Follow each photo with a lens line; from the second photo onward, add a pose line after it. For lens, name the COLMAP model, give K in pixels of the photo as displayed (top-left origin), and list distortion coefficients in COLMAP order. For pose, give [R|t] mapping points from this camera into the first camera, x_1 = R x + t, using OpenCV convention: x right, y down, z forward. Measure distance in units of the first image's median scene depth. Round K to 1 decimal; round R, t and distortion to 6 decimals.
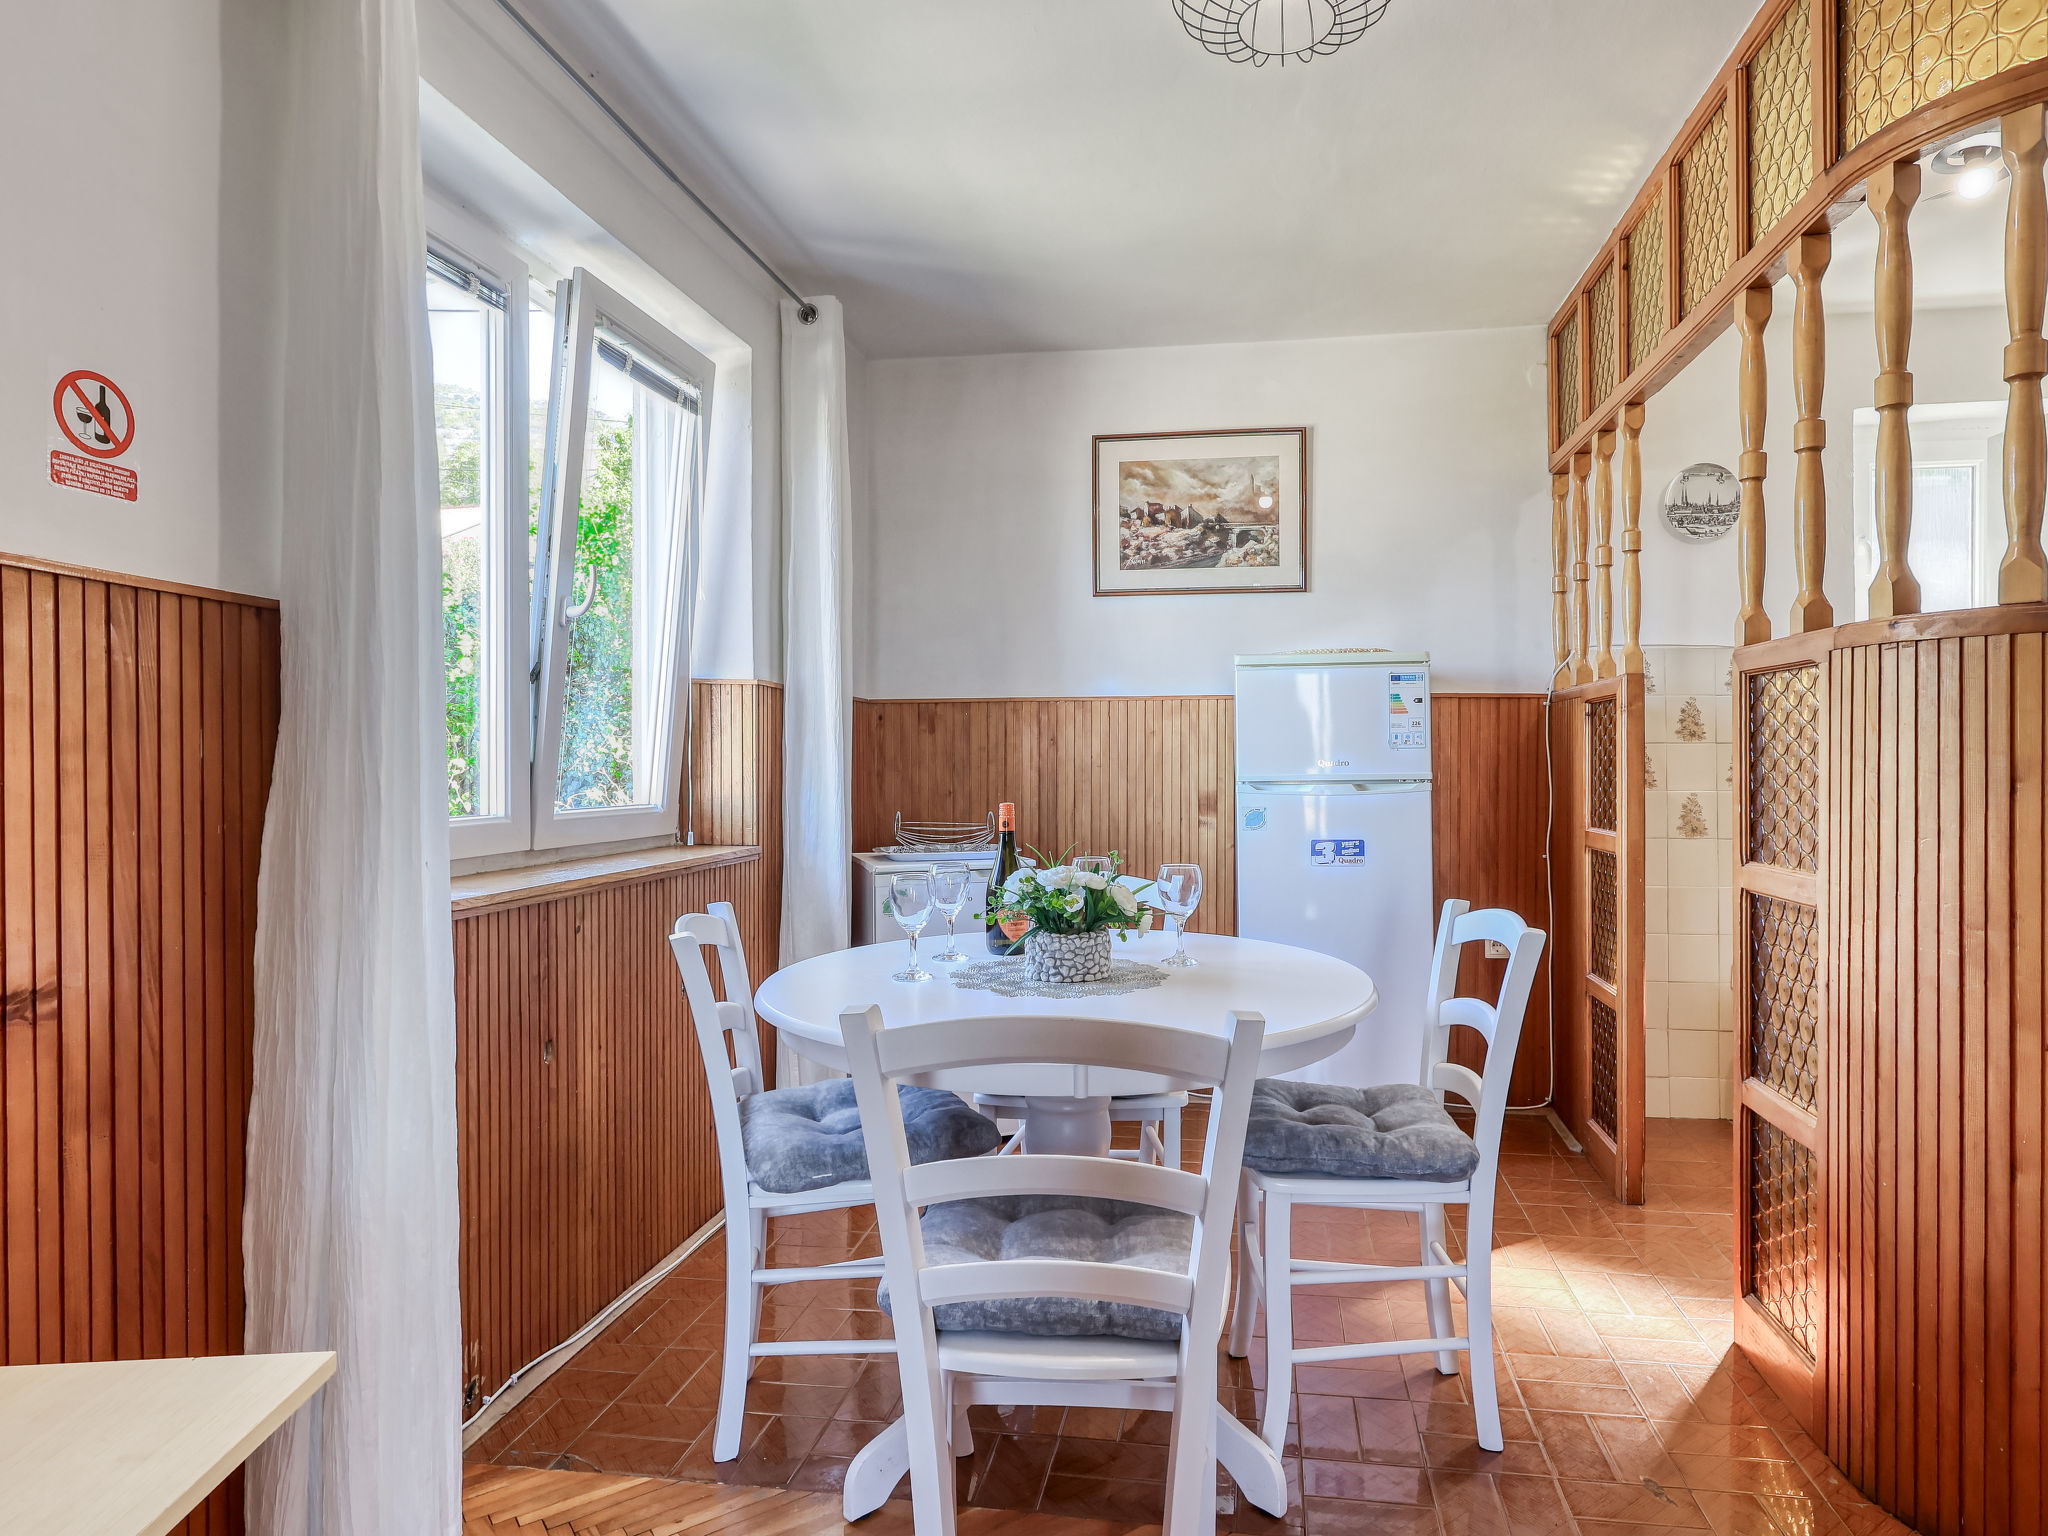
lens RADIAL K [[1119.9, 0, 1047.5], [0, 1119.9, 771.2], [0, 0, 1]] dist [-0.009090, -0.000354]
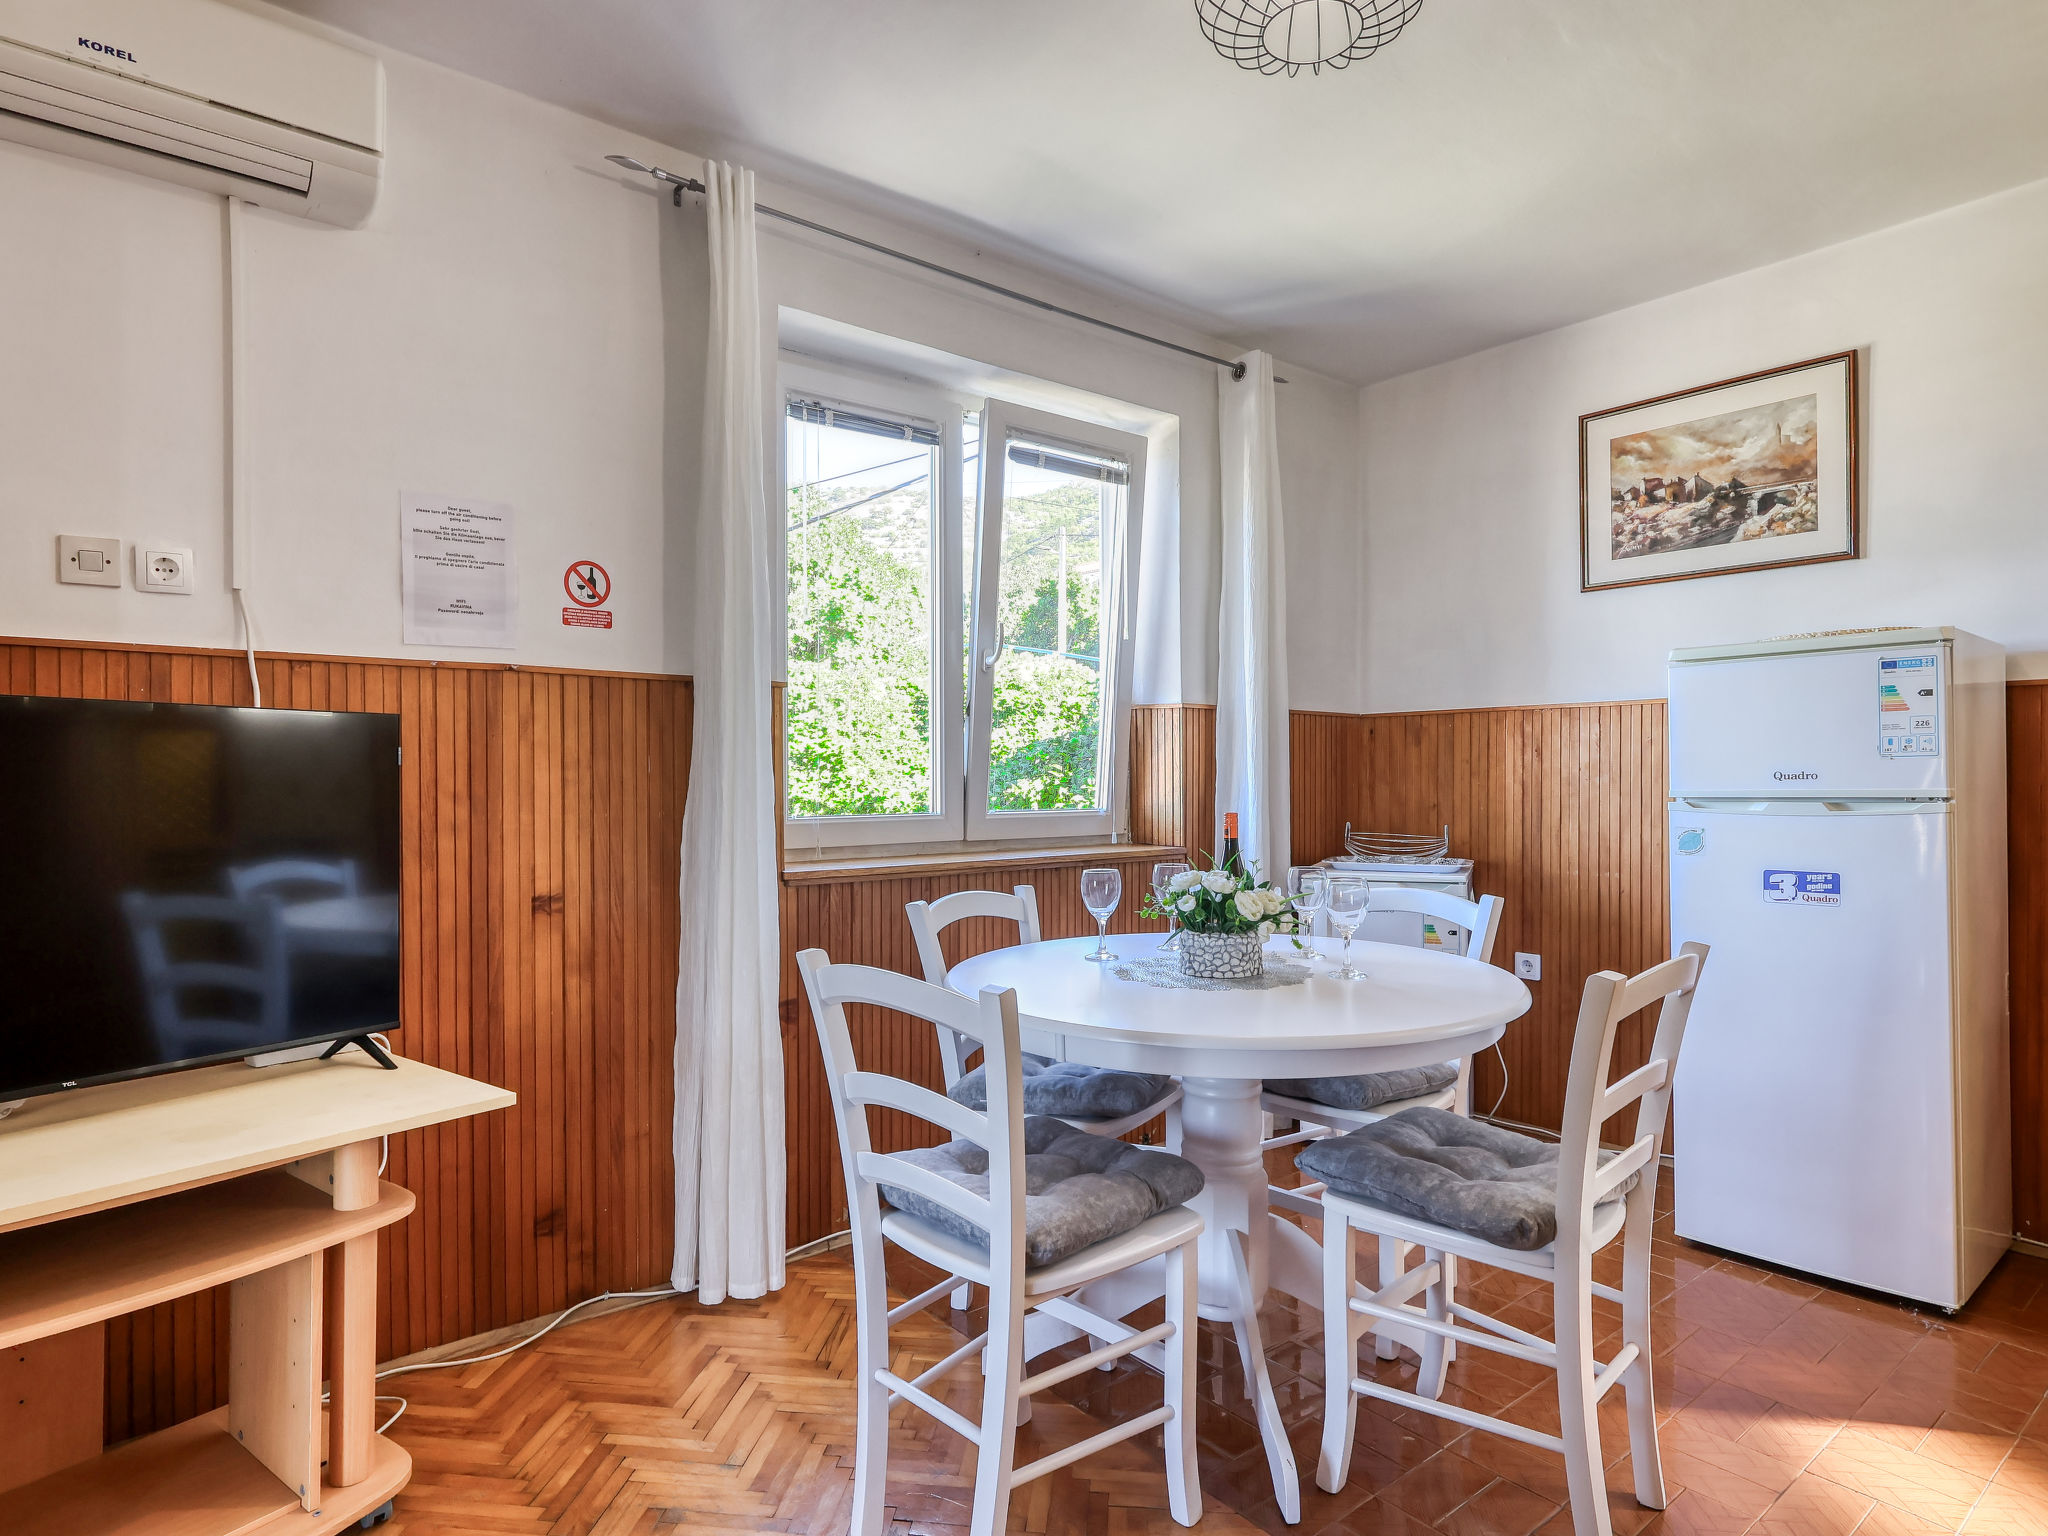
lens RADIAL K [[1119.9, 0, 1096.9], [0, 1119.9, 779.3], [0, 0, 1]] dist [-0.009090, -0.000354]
pose [[0.756769, 0.002938, -0.653675, 0.406266], [-0.005124, 0.999986, -0.001438, -0.001091], [0.653662, 0.004437, 0.756774, 0.067320]]
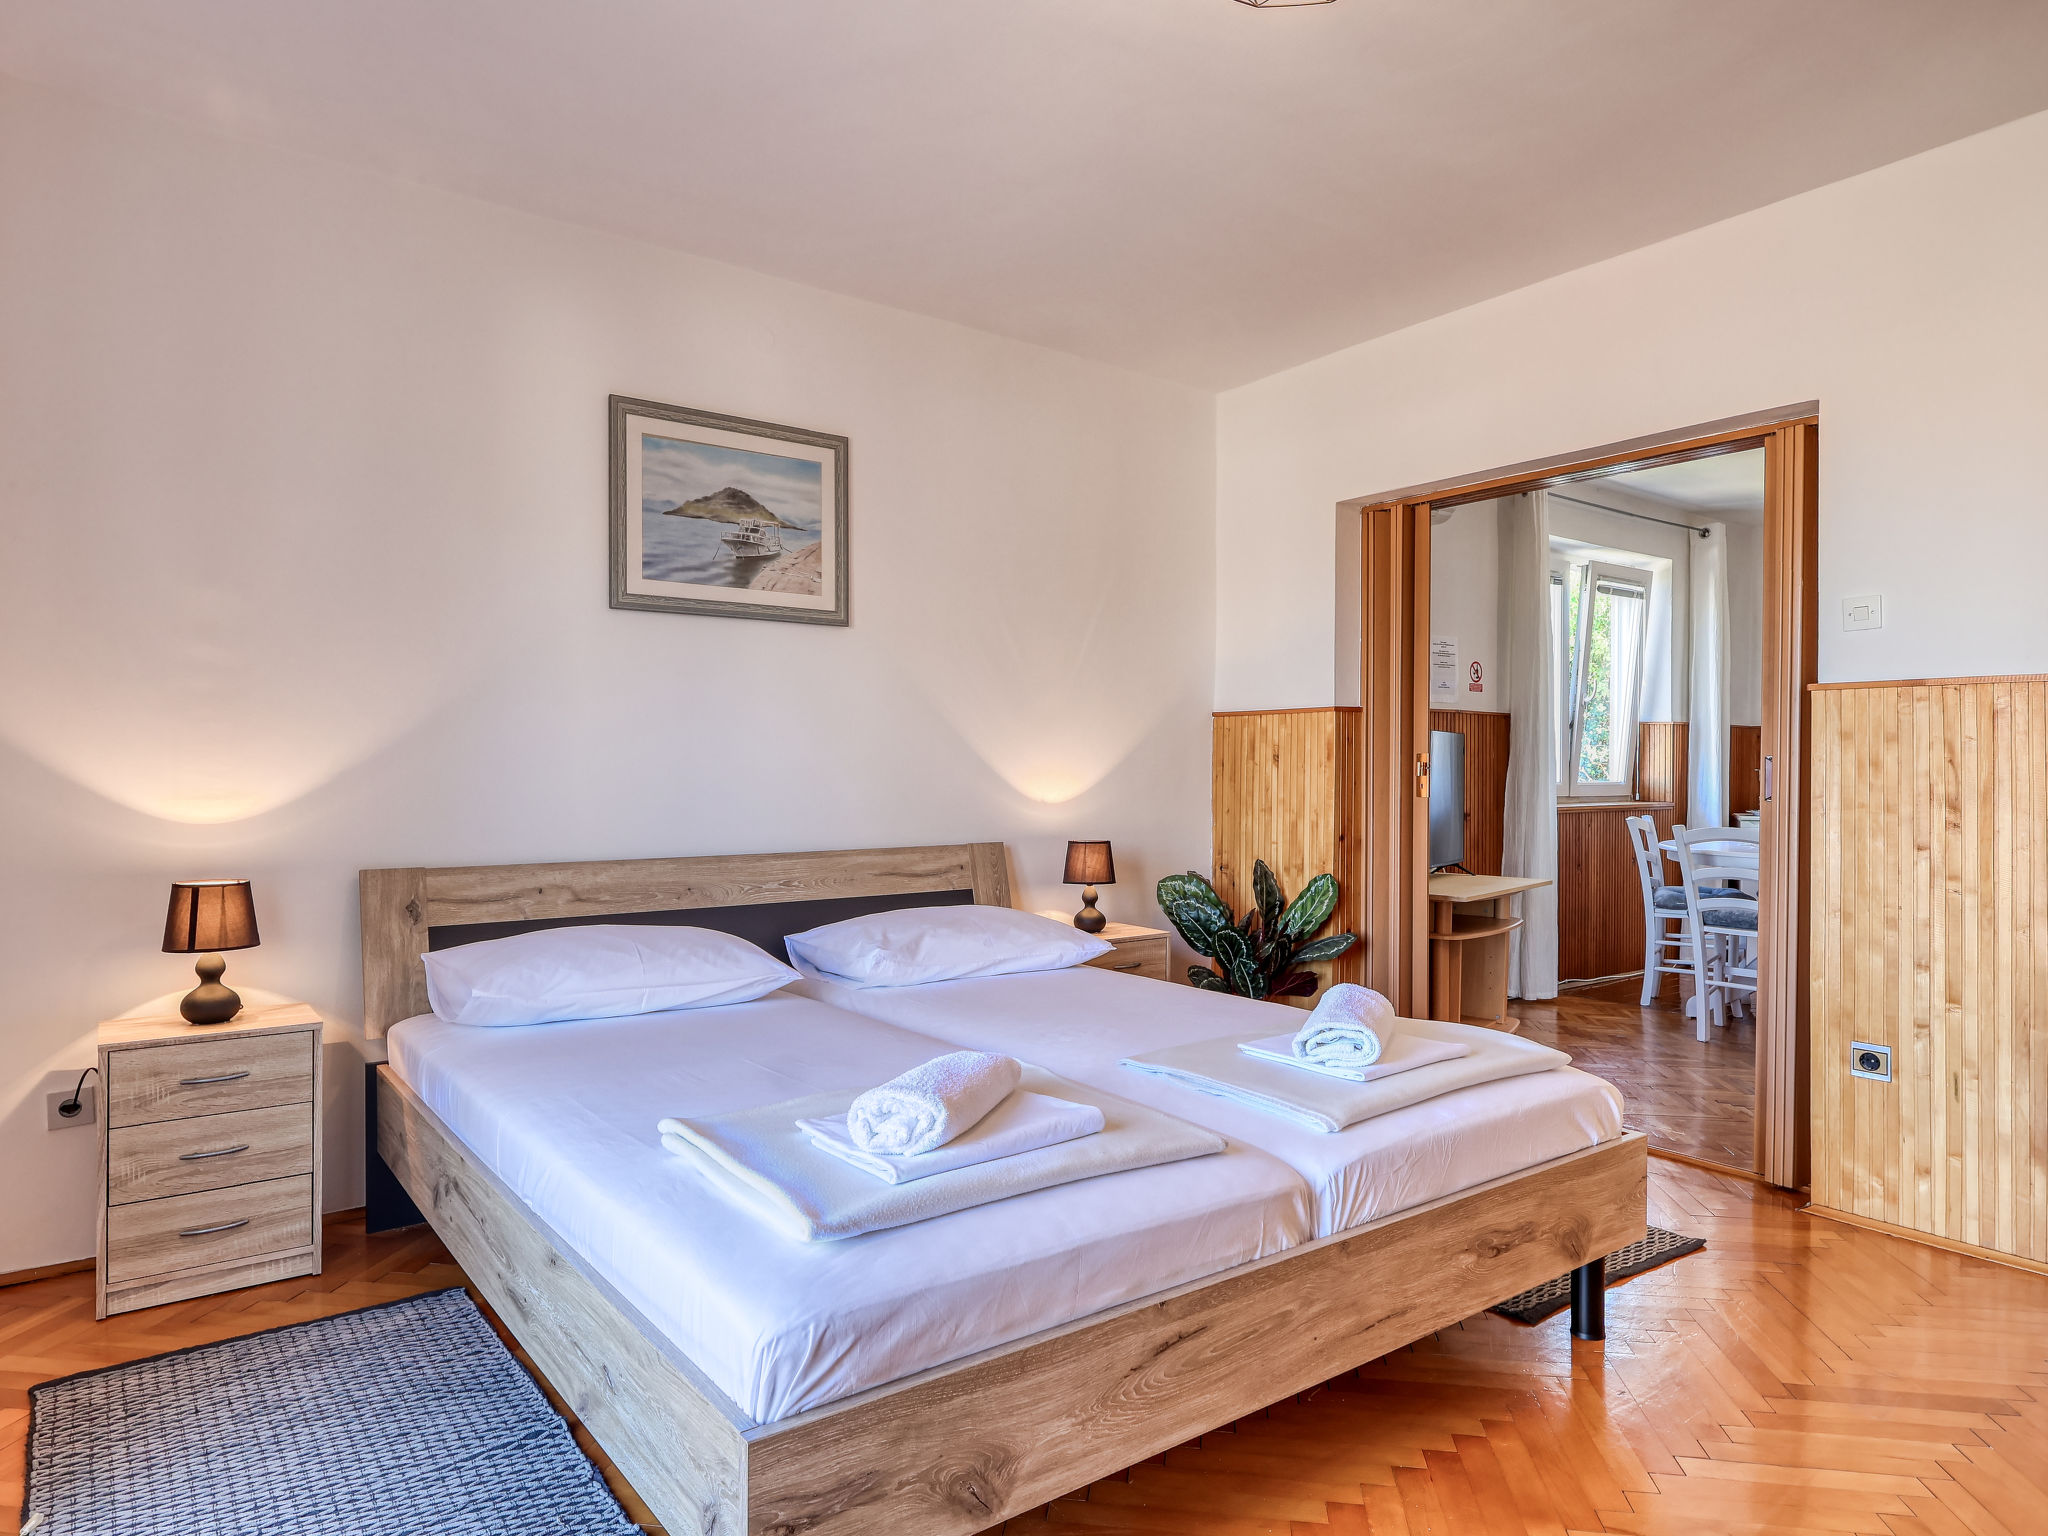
lens RADIAL K [[1280.8, 0, 1022.2], [0, 1280.8, 784.9], [0, 0, 1]] dist [-0.000689, 0.002053]
pose [[0.718053, 0.010155, -0.695914, 0.492960], [-0.008499, 0.999947, 0.005822, 0.029434], [0.695936, 0.001735, 0.718101, -1.440978]]
